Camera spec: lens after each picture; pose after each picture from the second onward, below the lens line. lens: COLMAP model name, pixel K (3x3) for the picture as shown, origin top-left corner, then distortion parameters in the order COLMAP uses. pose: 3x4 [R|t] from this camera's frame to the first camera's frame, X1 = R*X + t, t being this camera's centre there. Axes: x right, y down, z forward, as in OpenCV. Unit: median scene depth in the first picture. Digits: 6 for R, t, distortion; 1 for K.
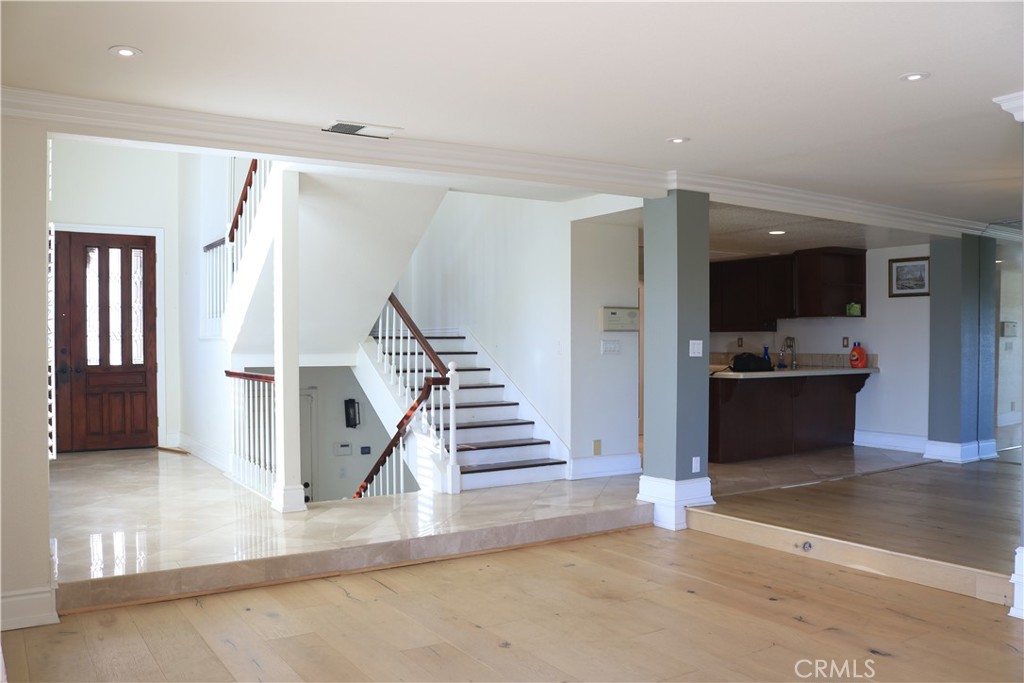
lens RADIAL K [[867.5, 0, 505.5], [0, 867.5, 339.8], [0, 0, 1]] dist [-0.089541, 0.033734]
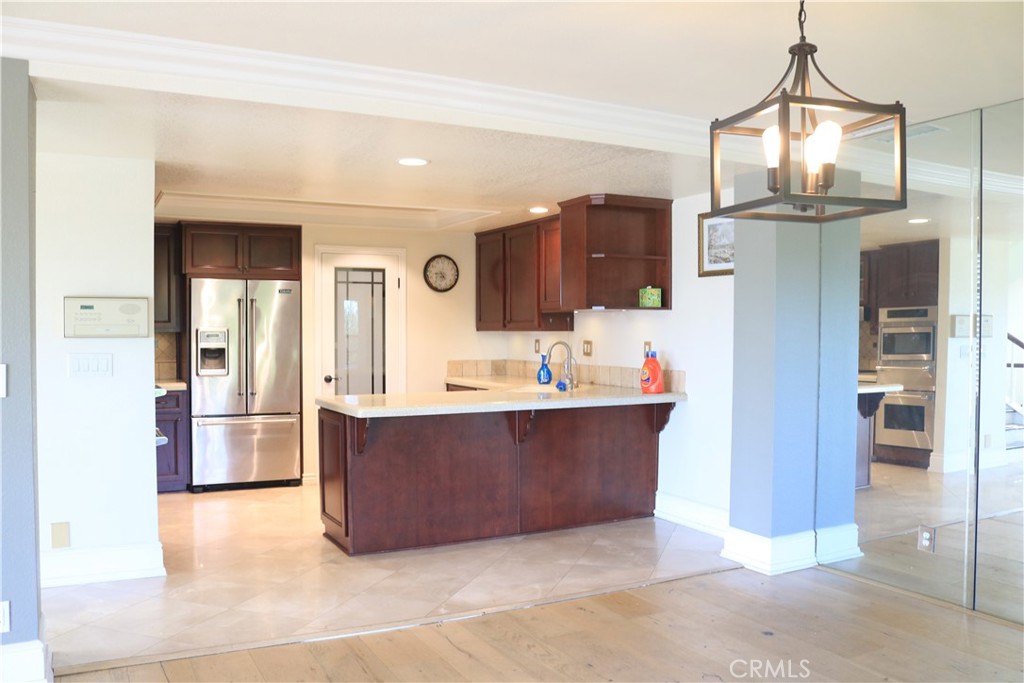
lens RADIAL K [[867.5, 0, 517.5], [0, 867.5, 340.8], [0, 0, 1]] dist [-0.089541, 0.033734]
pose [[0.996781, 0.002913, -0.080114, 0.364410], [-0.001528, 0.999848, 0.017349, -0.014862], [0.080152, -0.017170, 0.996635, 0.374322]]
